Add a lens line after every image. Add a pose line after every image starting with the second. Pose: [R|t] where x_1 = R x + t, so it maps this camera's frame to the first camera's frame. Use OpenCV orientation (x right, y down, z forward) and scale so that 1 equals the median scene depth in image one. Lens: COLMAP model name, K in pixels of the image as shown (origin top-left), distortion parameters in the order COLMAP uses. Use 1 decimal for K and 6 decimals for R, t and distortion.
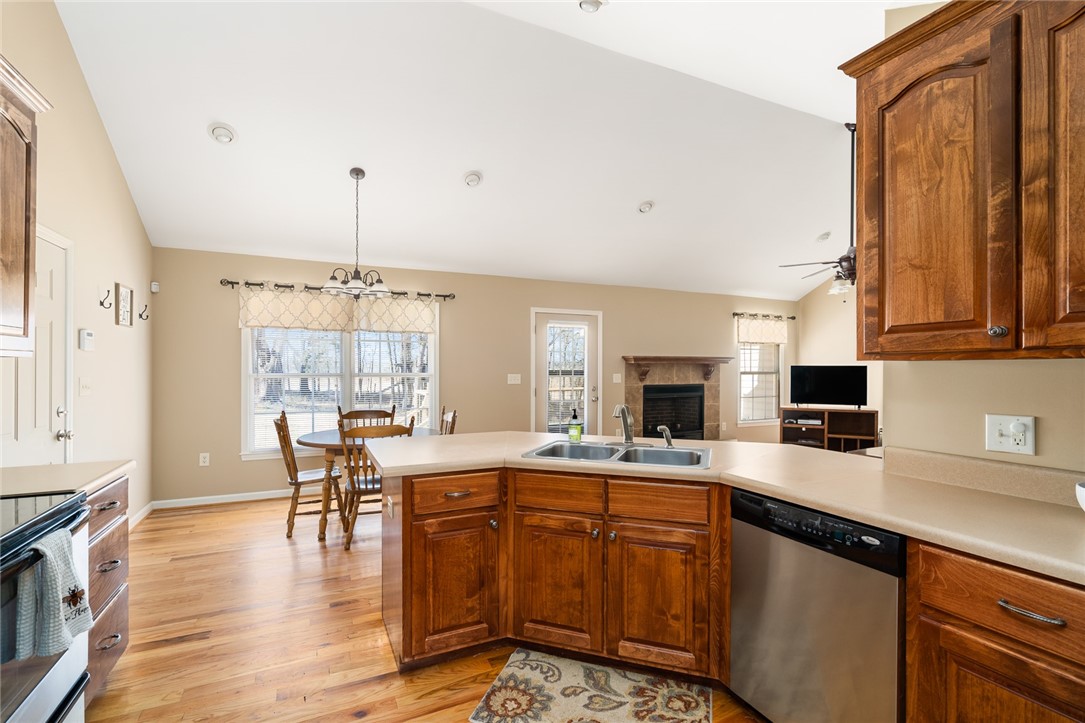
lens RADIAL K [[495.4, 0, 540.9], [0, 495.4, 368.8], [0, 0, 1]] dist [-0.001933, 0.000193]
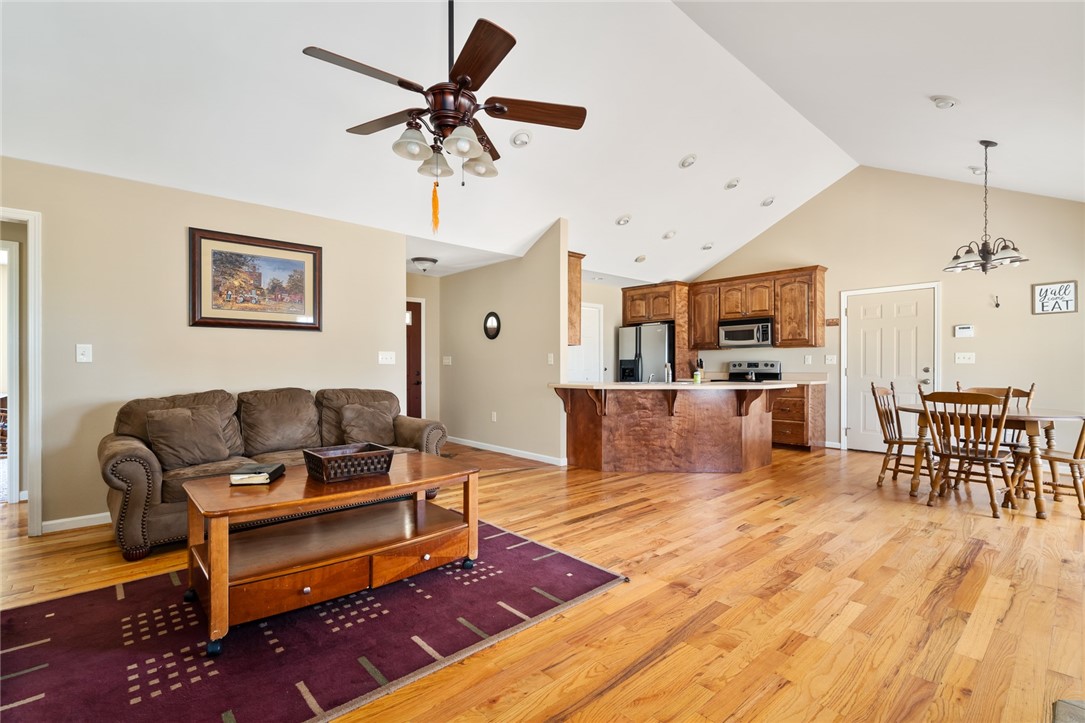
lens RADIAL K [[495.4, 0, 540.9], [0, 495.4, 368.8], [0, 0, 1]] dist [-0.001933, 0.000193]
pose [[-0.955664, -0.000334, -0.294461, 0.471404], [-0.001218, 0.999995, 0.002820, 0.032351], [0.294458, 0.003054, -0.955659, 1.030735]]
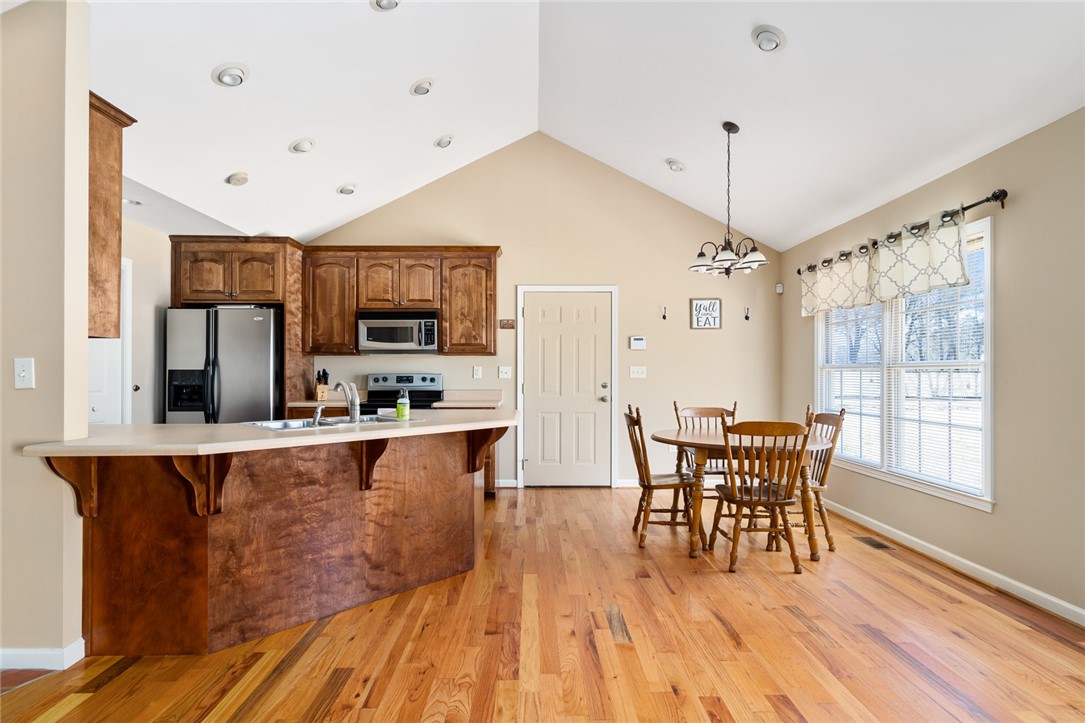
lens RADIAL K [[560.5, 0, 541.5], [0, 560.5, 368.8], [0, 0, 1]] dist [-0.001051, 0.000257]
pose [[-0.409897, -0.009020, -0.912087, 0.393169], [-0.001337, 0.999956, -0.009288, 0.019123], [0.912131, -0.002588, -0.409891, 0.674044]]
